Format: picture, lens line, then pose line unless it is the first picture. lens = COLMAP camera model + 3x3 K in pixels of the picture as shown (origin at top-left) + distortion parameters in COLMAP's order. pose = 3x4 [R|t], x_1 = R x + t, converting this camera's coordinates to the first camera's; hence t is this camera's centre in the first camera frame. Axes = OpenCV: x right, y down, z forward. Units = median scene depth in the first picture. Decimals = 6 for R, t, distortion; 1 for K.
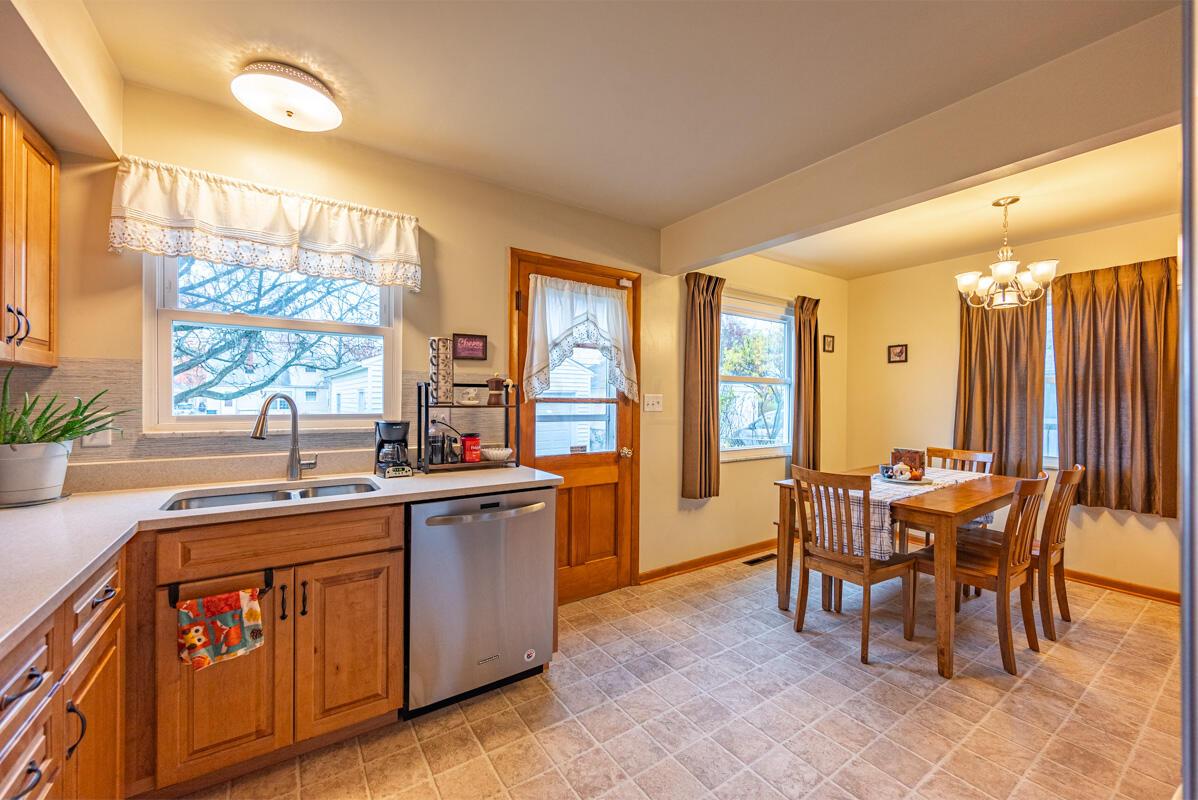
lens RADIAL K [[471.1, 0, 603.1], [0, 471.1, 402.1], [0, 0, 1]] dist [0.001062, -0.001785]
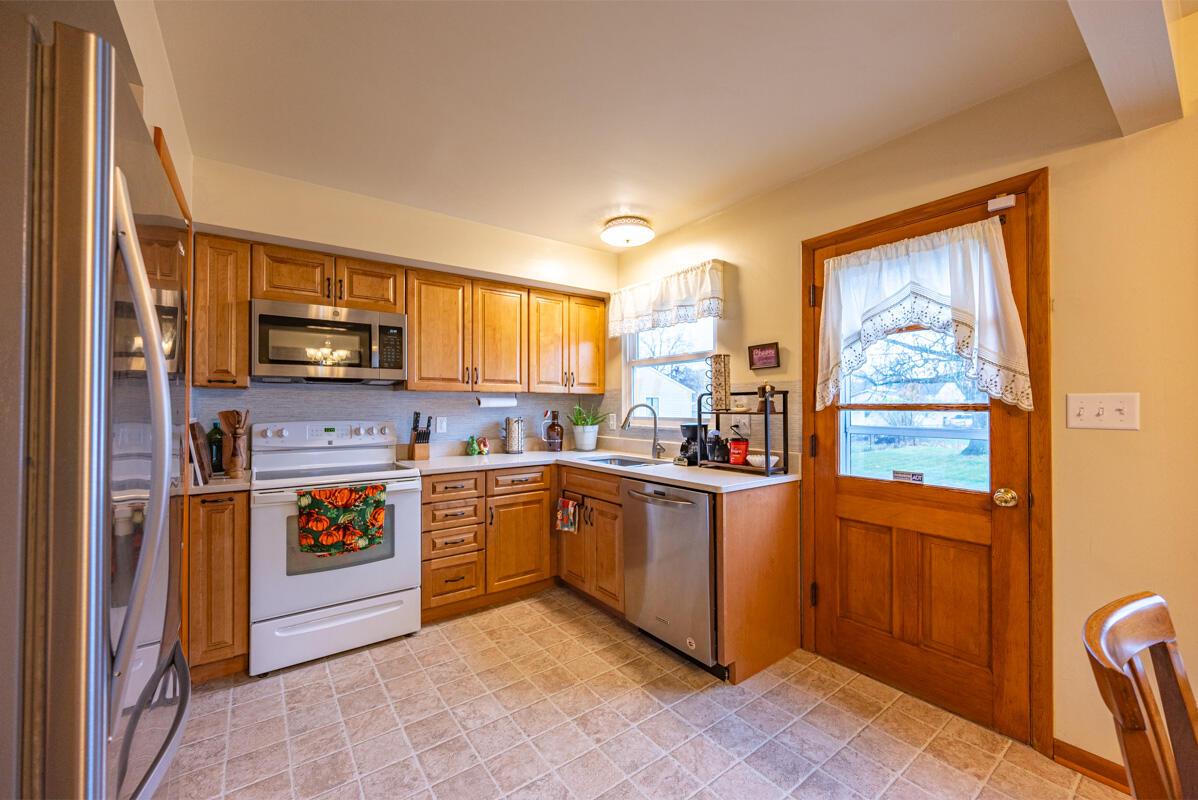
lens RADIAL K [[471.1, 0, 603.1], [0, 471.1, 402.1], [0, 0, 1]] dist [0.001062, -0.001785]
pose [[0.035985, -0.016142, -0.999222, 0.730759], [-0.002396, 0.999865, -0.016239, 0.001934], [0.999349, 0.002978, 0.035941, 0.599494]]
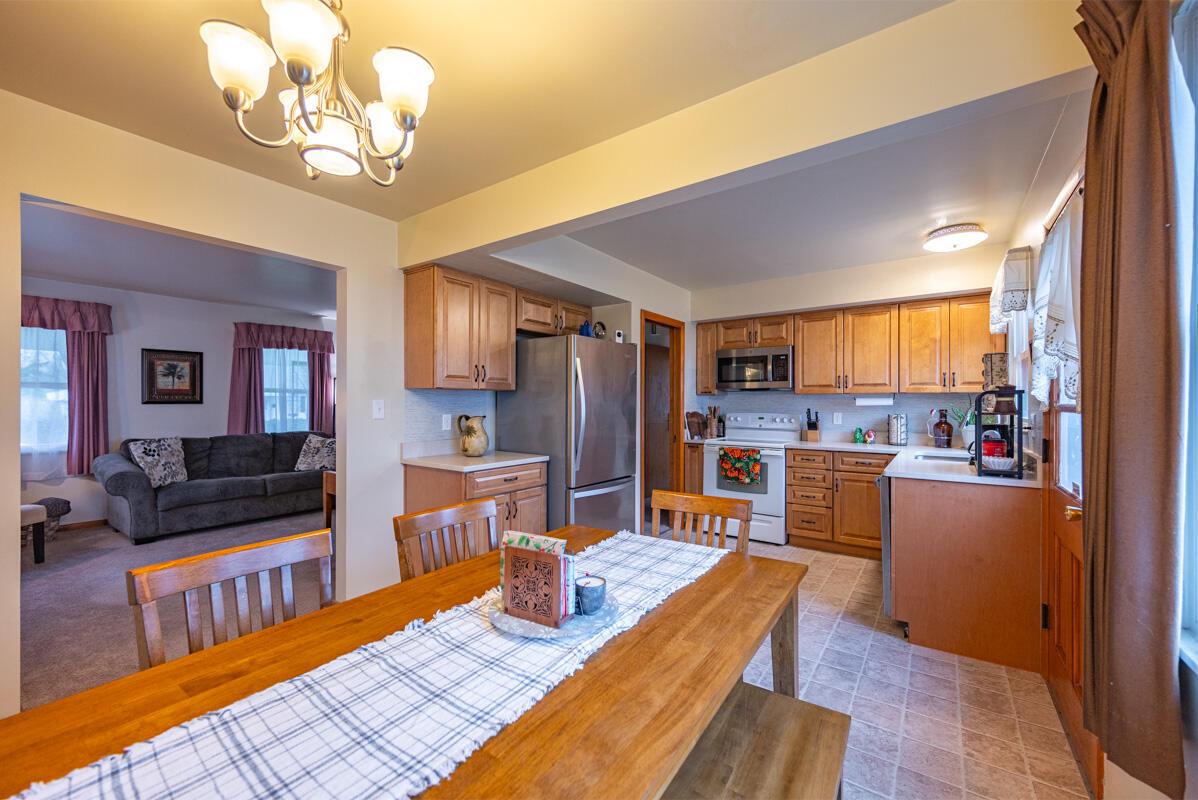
lens RADIAL K [[471.1, 0, 603.1], [0, 471.1, 402.1], [0, 0, 1]] dist [0.001062, -0.001785]
pose [[-0.940386, -0.009614, -0.339973, 0.834695], [-0.009658, 0.999952, -0.001564, -0.005209], [0.339972, 0.001812, -0.940434, 1.568219]]
